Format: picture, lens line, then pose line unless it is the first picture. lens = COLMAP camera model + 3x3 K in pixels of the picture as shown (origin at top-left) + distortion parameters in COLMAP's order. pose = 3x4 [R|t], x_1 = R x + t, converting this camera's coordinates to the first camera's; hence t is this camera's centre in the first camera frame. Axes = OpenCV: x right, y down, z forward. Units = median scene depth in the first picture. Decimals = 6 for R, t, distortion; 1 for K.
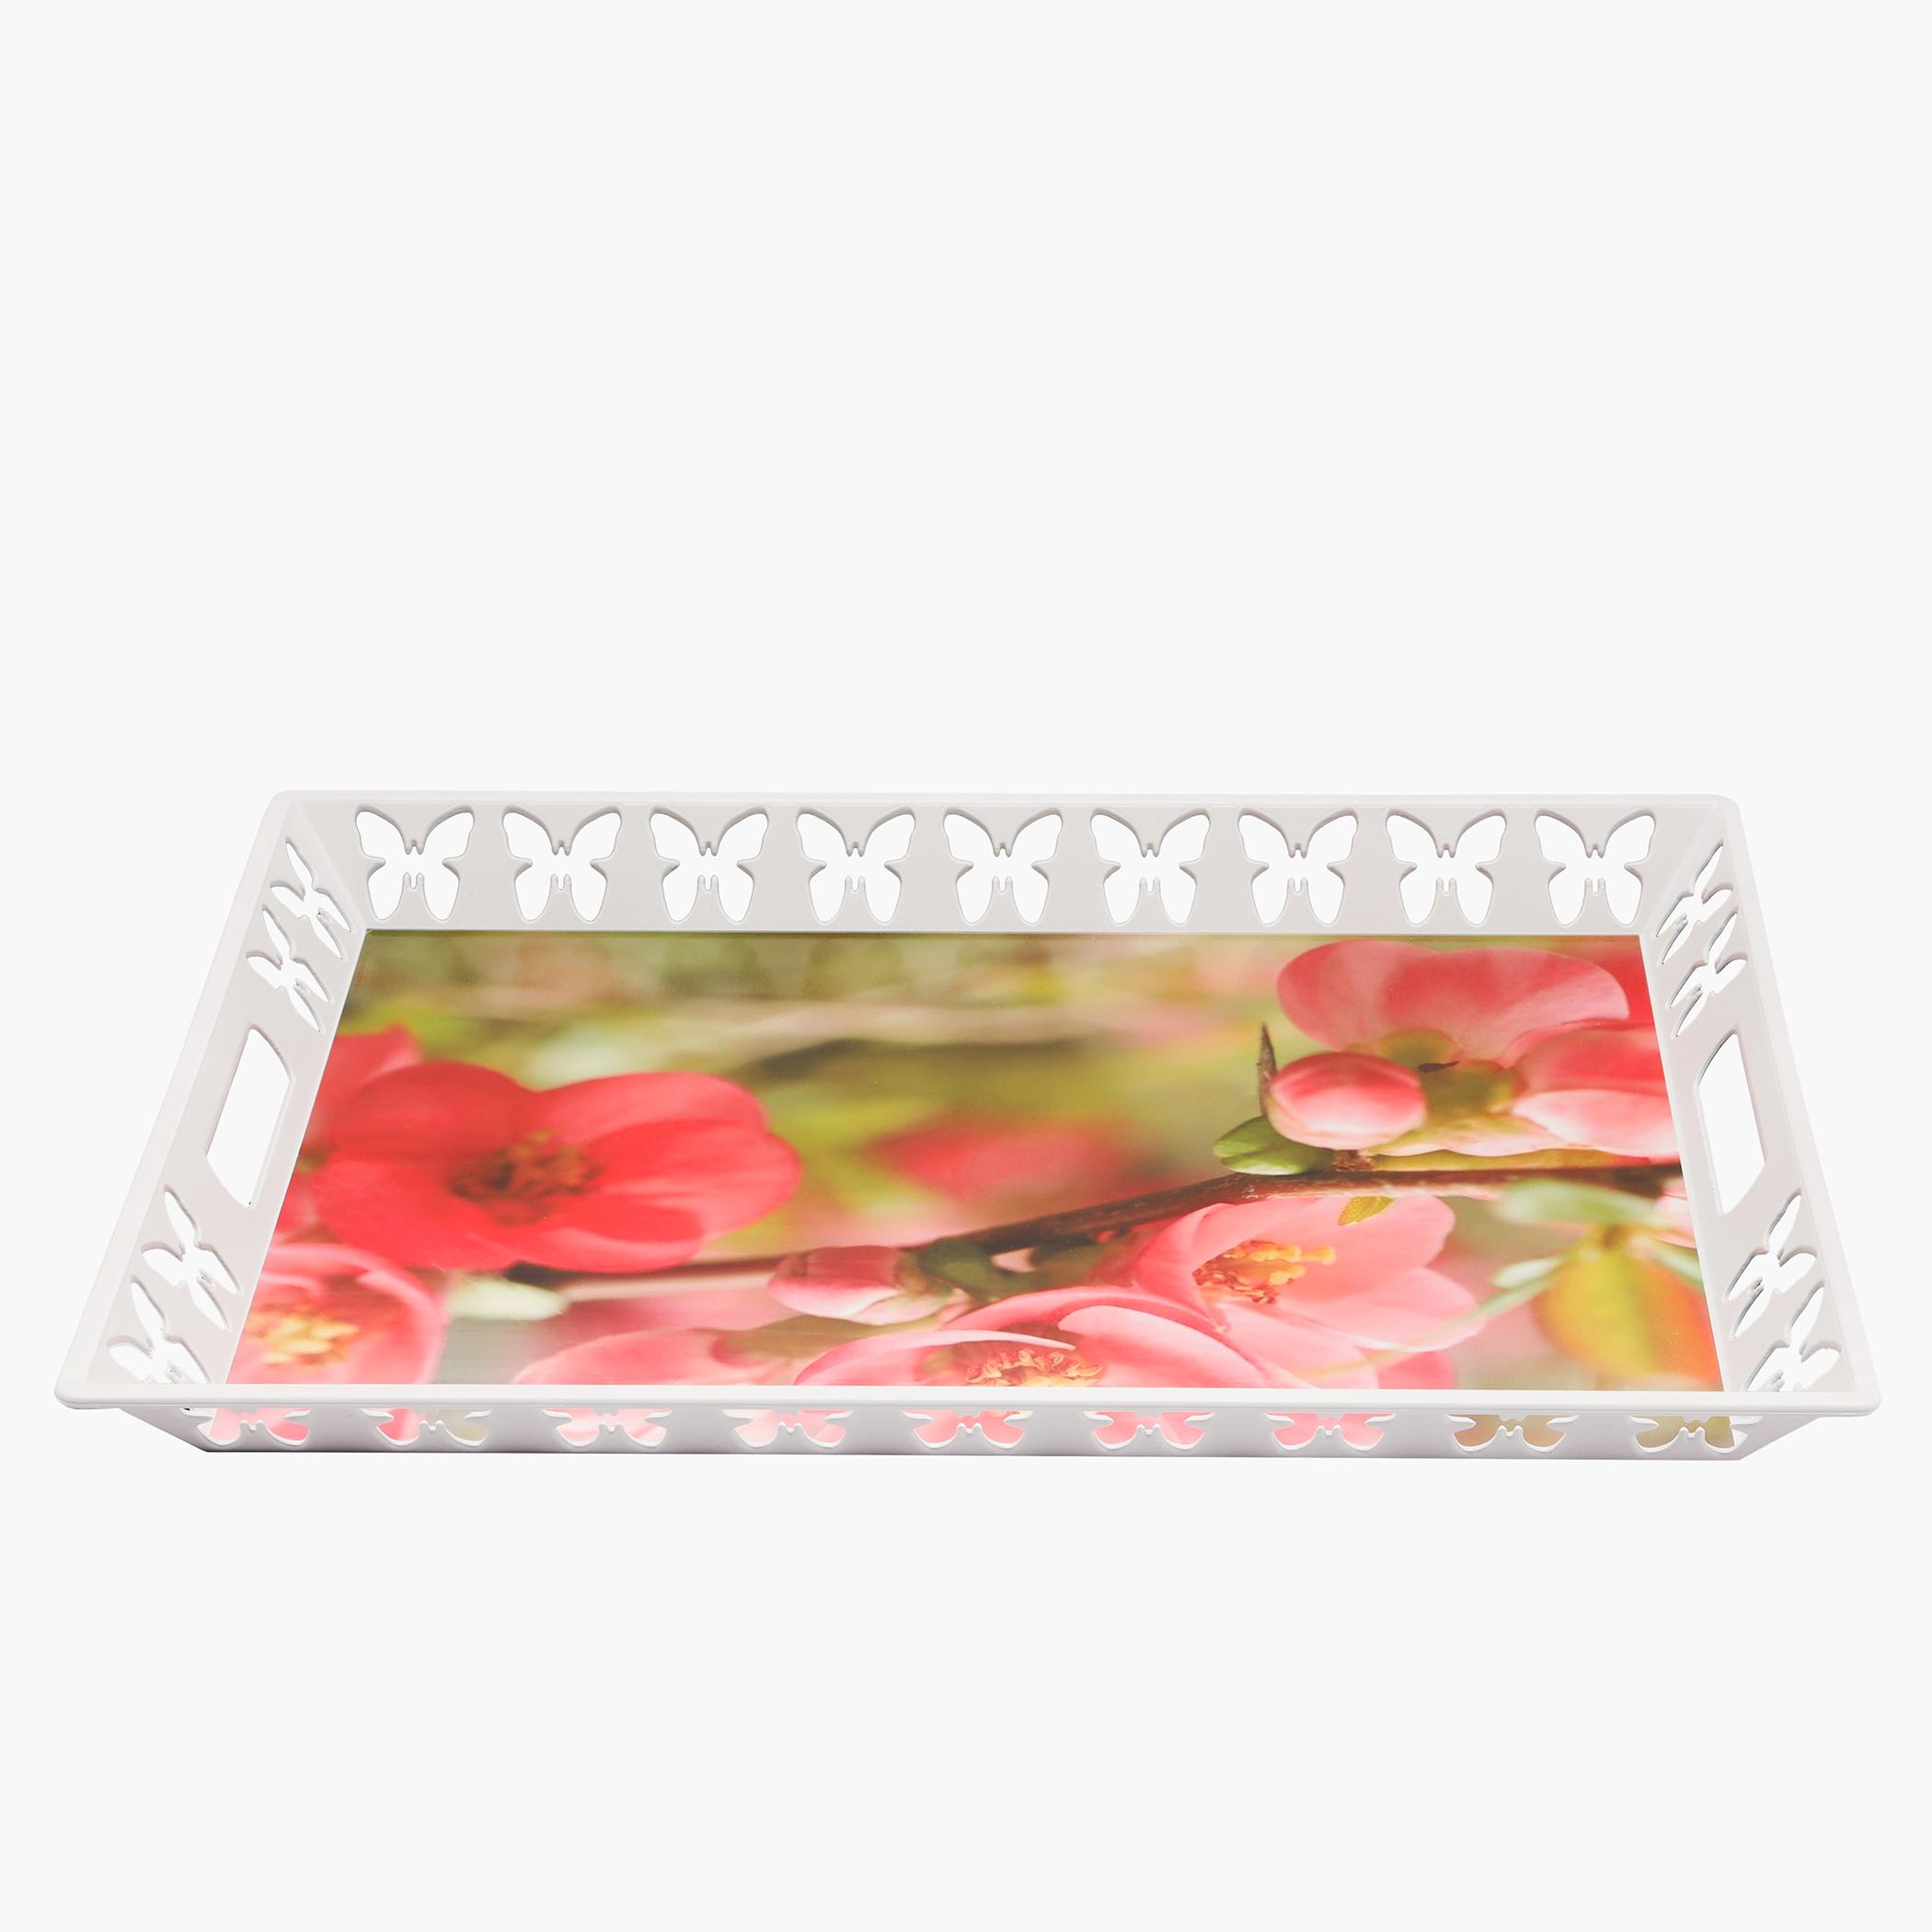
lens RADIAL K [[4740.4, 0, 958.4], [0, 4740.4, 959.2], [0, 0, 1]] dist [0.489973, 0.000000]
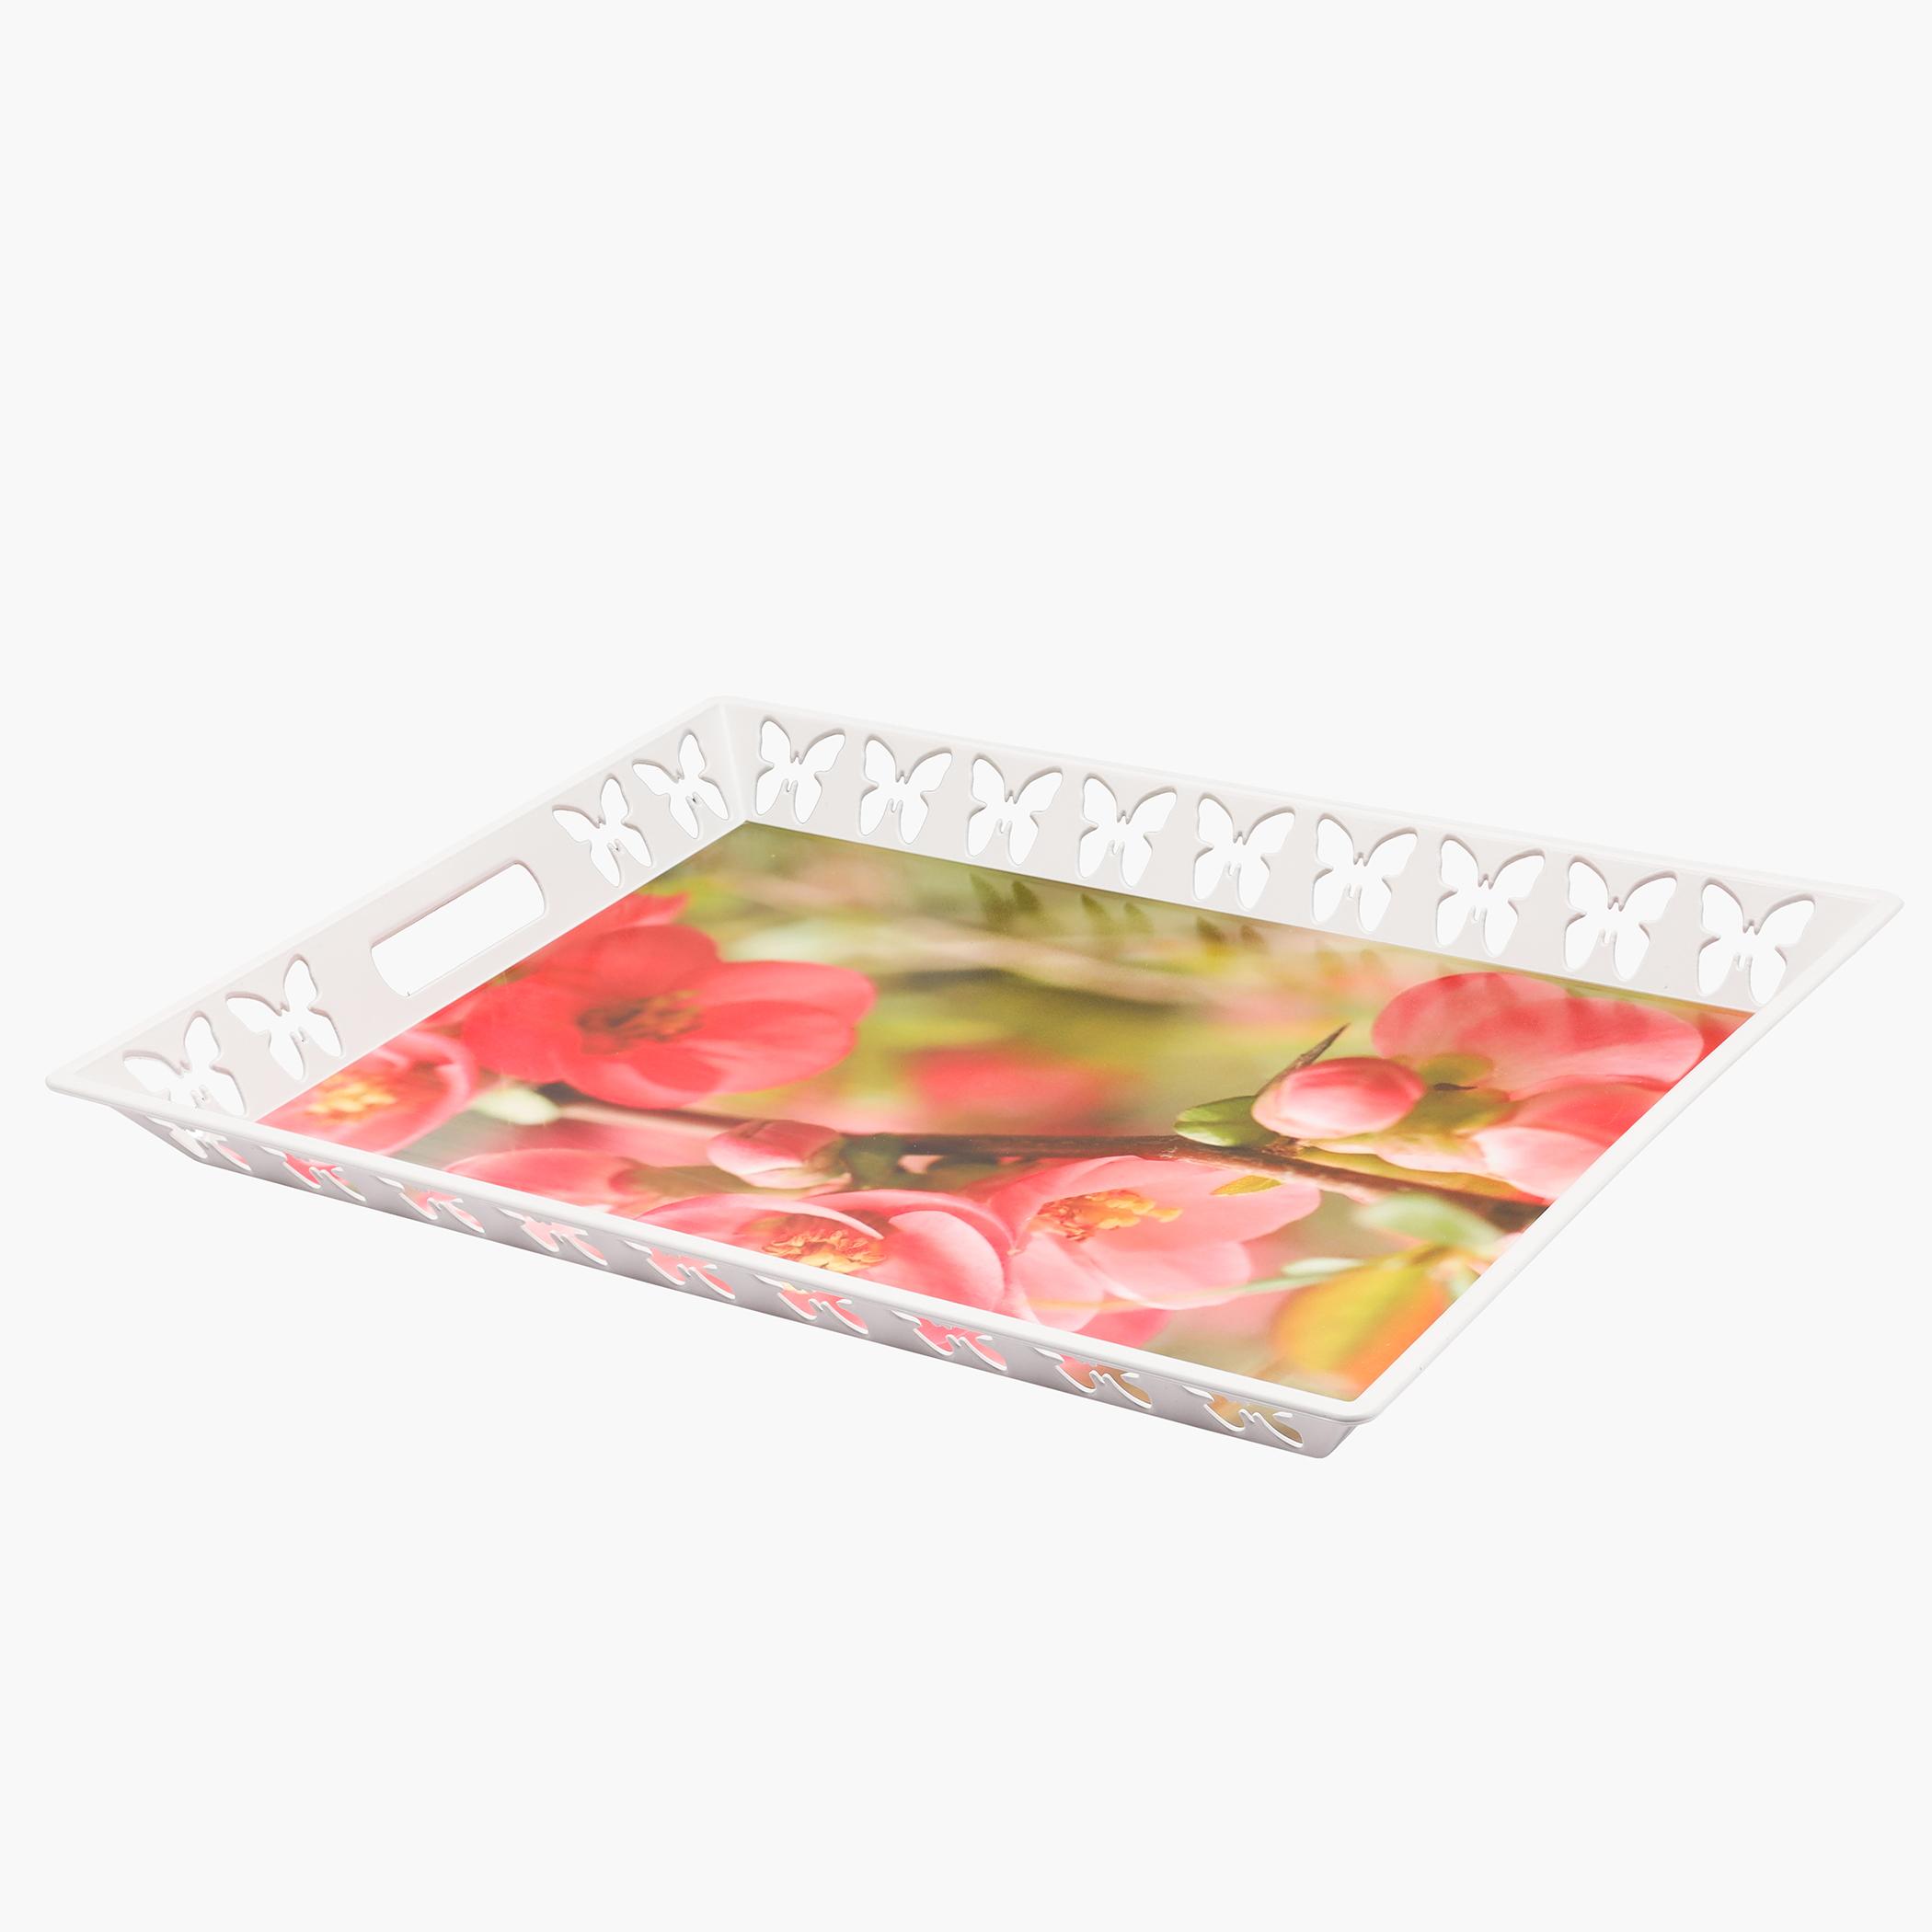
lens RADIAL K [[4045.9, 0, 962.5], [0, 4045.9, 972.1], [0, 0, 1]] dist [0.422053, 0.000000]
pose [[0.852521, 0.171961, -0.493597, 0.456419], [-0.184979, 0.982478, 0.022790, -0.002550], [0.488867, 0.071876, 0.869392, 0.185756]]
